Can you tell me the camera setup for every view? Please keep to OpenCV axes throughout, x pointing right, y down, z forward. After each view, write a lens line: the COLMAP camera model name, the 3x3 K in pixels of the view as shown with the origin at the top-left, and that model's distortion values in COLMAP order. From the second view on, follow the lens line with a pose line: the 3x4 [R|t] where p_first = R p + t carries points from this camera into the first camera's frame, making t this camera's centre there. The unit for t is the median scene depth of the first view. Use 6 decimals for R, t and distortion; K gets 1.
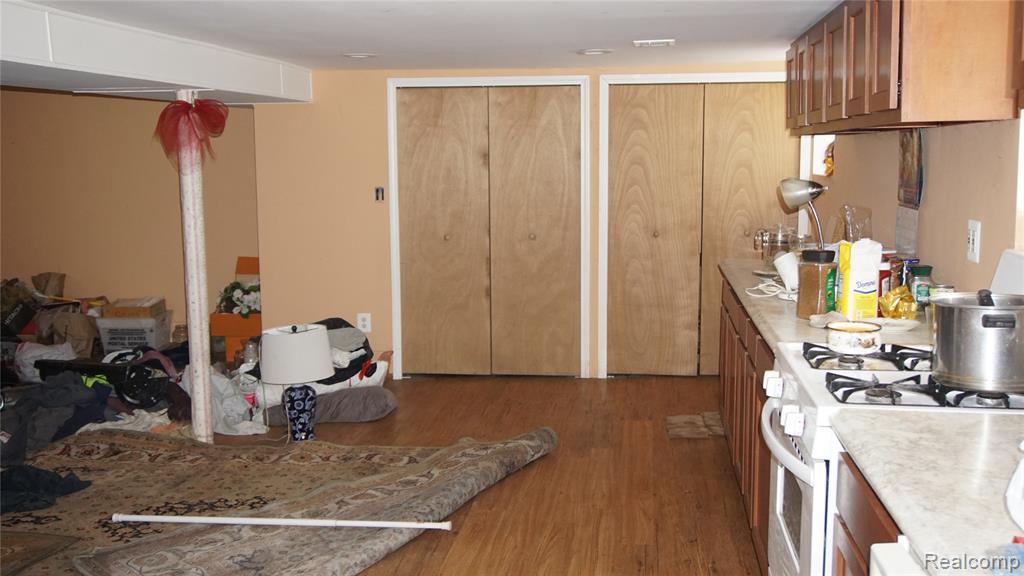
lens RADIAL K [[1059.4, 0, 512.0], [0, 1059.4, 287.5], [0, 0, 1]] dist [0.022523, 0.000000]
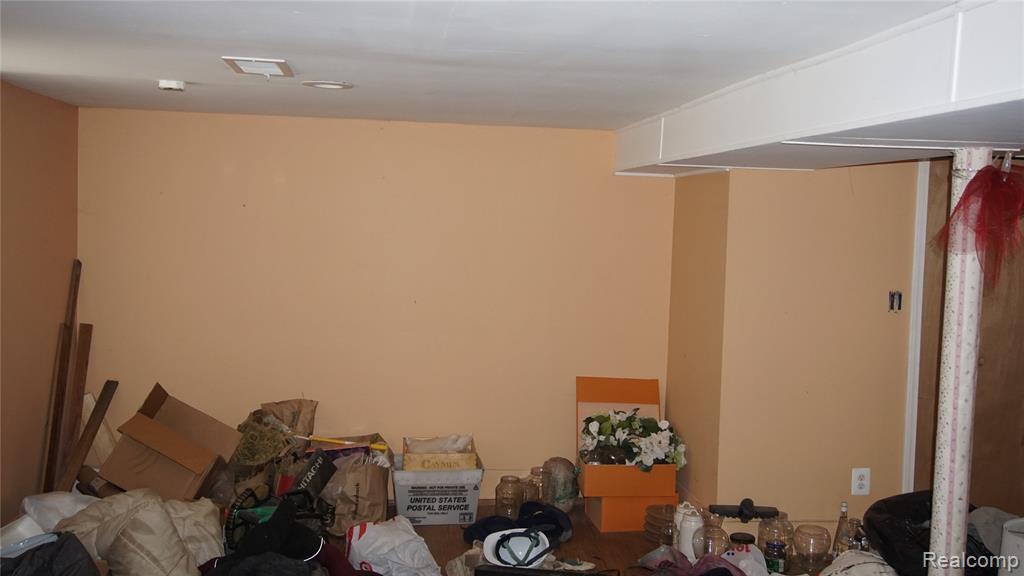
lens RADIAL K [[1059.4, 0, 512.6], [0, 1059.4, 287.7], [0, 0, 1]] dist [0.022523, 0.000000]
pose [[0.969546, 0.018702, 0.244194, -0.488738], [-0.004835, 0.998347, -0.057263, -0.048949], [-0.244861, 0.054339, 0.968034, 0.331125]]
